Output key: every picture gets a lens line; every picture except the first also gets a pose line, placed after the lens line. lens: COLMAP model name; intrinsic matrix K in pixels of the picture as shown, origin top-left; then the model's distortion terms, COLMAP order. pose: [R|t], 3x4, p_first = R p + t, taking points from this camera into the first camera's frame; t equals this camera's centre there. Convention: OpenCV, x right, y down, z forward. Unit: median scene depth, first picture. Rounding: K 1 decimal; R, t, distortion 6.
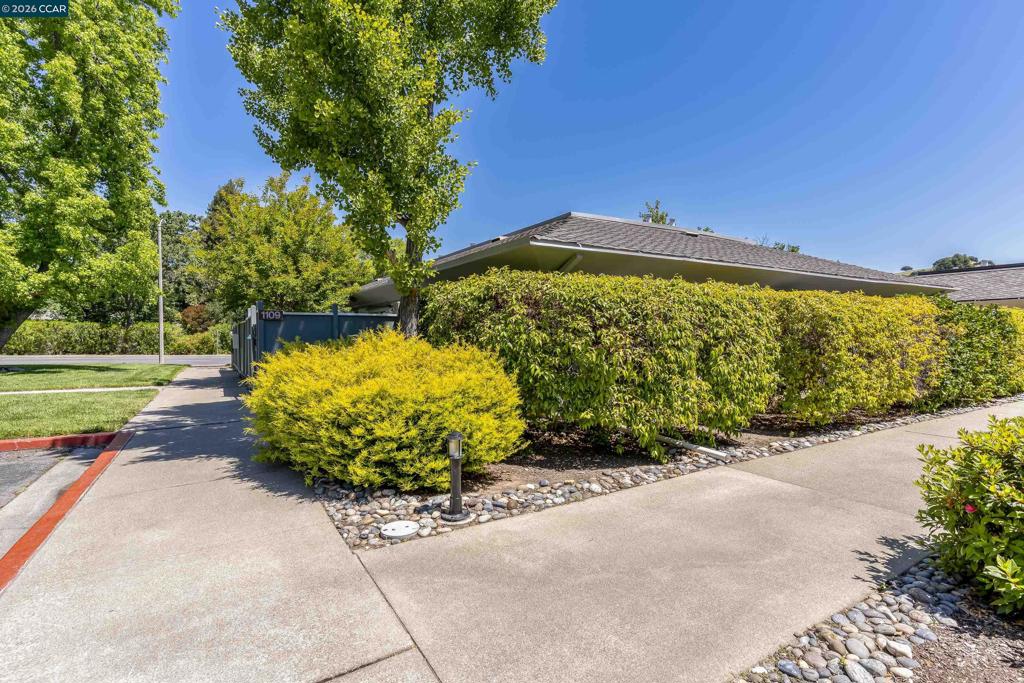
lens RADIAL K [[498.9, 0, 513.9], [0, 498.9, 346.5], [0, 0, 1]] dist [0.005457, 0.000870]
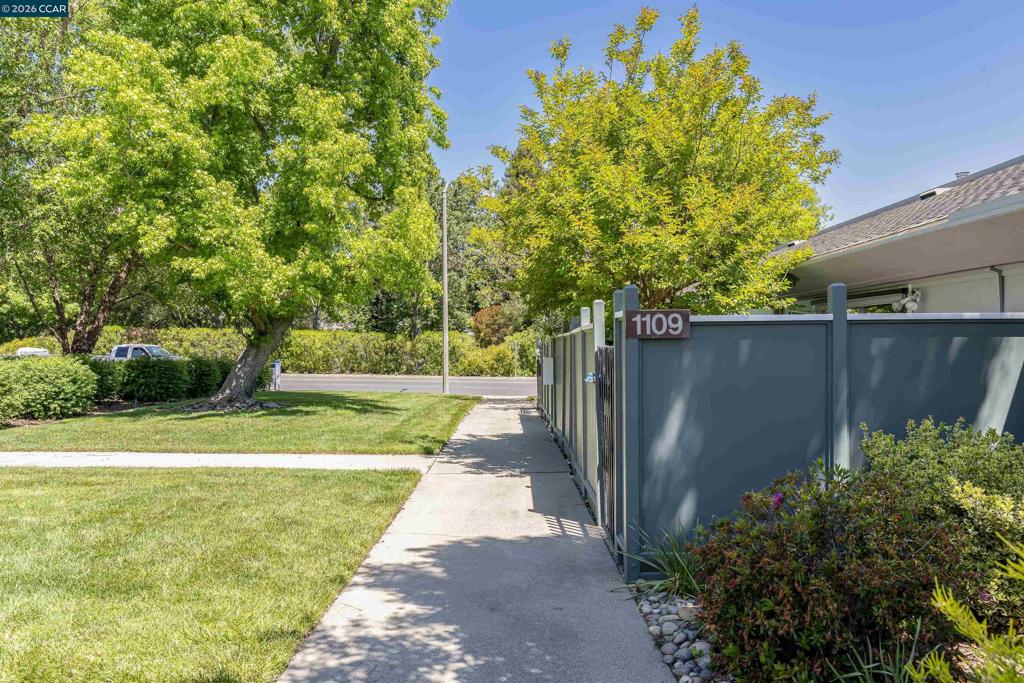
lens RADIAL K [[707.8, 0, 511.1], [0, 707.8, 342.6], [0, 0, 1]] dist [0.008332, 0.000438]
pose [[0.857824, -0.005513, -0.513915, -0.197245], [-0.005098, 0.999802, -0.019234, -0.025130], [0.513919, 0.019120, 0.857626, 0.324320]]
